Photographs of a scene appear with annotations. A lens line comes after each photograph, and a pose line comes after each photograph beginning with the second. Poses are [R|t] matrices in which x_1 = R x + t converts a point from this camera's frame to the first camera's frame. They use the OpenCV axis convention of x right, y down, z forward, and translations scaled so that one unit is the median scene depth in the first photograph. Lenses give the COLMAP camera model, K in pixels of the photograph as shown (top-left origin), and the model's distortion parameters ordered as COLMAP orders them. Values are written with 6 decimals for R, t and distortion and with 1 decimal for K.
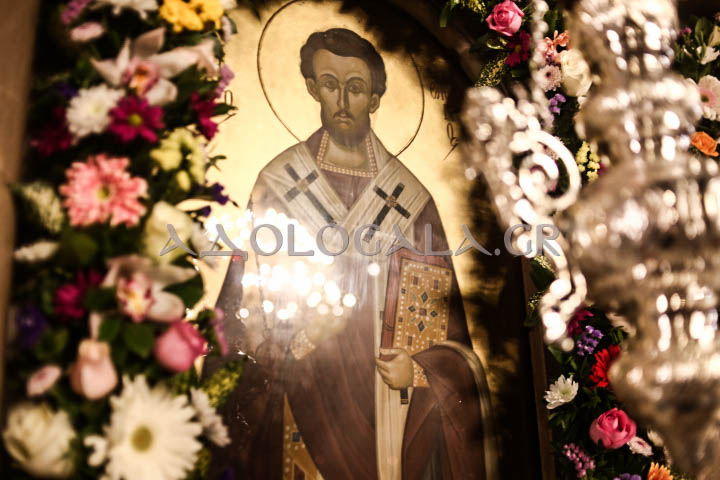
lens RADIAL K [[717.7, 0, 360.0], [0, 717.7, 240.0], [0, 0, 1]] dist [-0.164321, 0.009806]
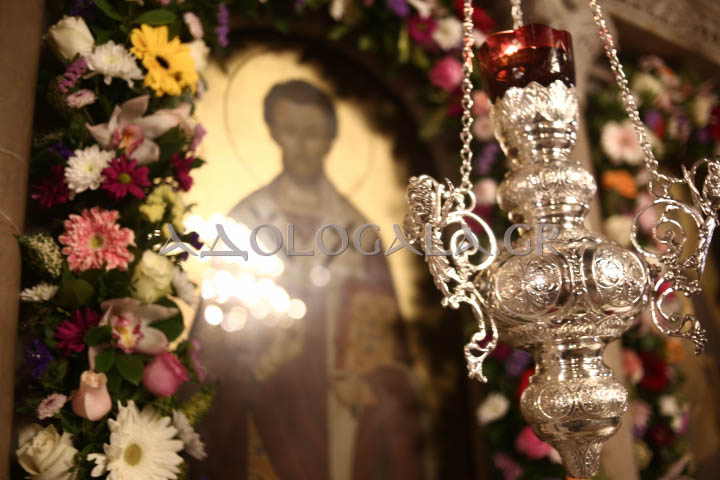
lens RADIAL K [[717.7, 0, 360.0], [0, 717.7, 240.0], [0, 0, 1]] dist [-0.164321, 0.009806]
pose [[0.997373, 0.005848, 0.072206, -0.017612], [-0.005043, 0.999923, -0.011324, -0.058020], [-0.072267, 0.010931, 0.997325, -0.177794]]
